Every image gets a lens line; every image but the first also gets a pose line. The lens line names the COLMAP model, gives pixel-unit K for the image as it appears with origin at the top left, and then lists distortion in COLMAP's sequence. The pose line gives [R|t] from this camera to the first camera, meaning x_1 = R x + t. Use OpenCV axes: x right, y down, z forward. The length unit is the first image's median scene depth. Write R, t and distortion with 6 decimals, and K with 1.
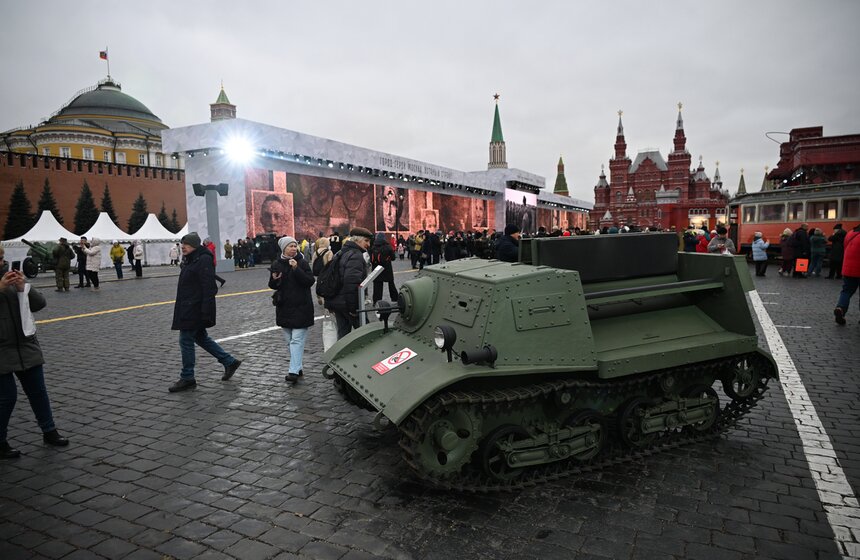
lens RADIAL K [[562.1, 0, 426.6], [0, 562.1, 276.1], [0, 0, 1]] dist [0.006005, 0.002990]
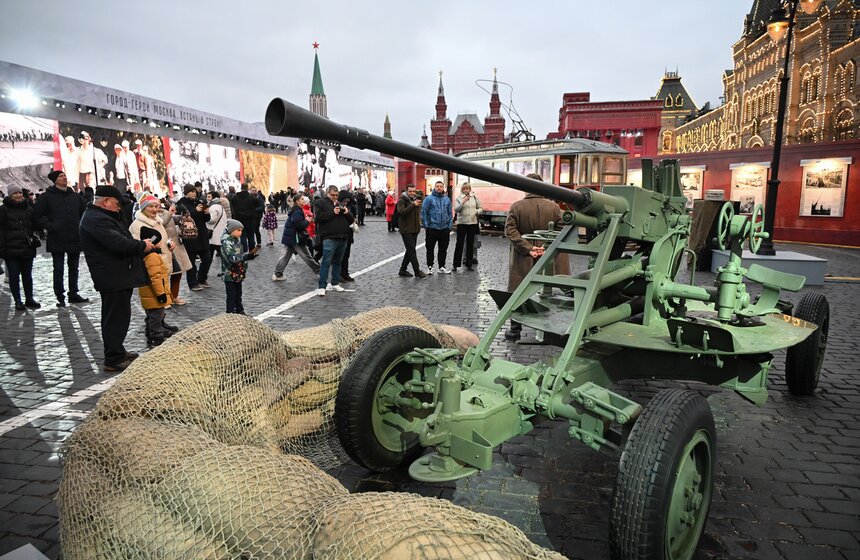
lens RADIAL K [[562.1, 0, 426.6], [0, 562.1, 276.1], [0, 0, 1]] dist [0.006005, 0.002990]
pose [[0.960681, -0.023411, 0.276665, 0.035362], [0.003375, 0.997350, 0.072675, -0.002422], [-0.277634, -0.068884, 0.958214, 0.022972]]
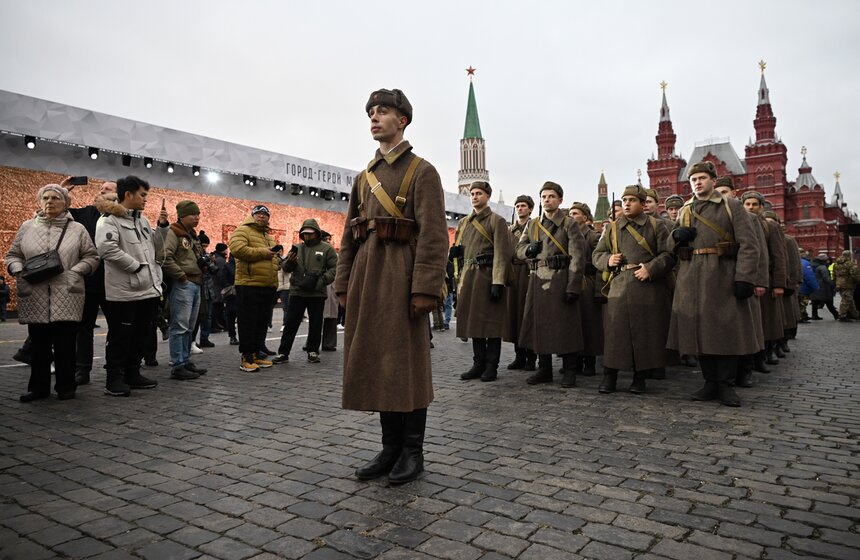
lens RADIAL K [[604.0, 0, 467.8], [0, 604.0, 264.7], [0, 0, 1]] dist [0.002453, 0.001908]
pose [[0.993895, 0.000913, -0.110325, 0.212941], [-0.013881, 0.993055, -0.116831, -0.017808], [0.109452, 0.117650, 0.987005, 0.365934]]
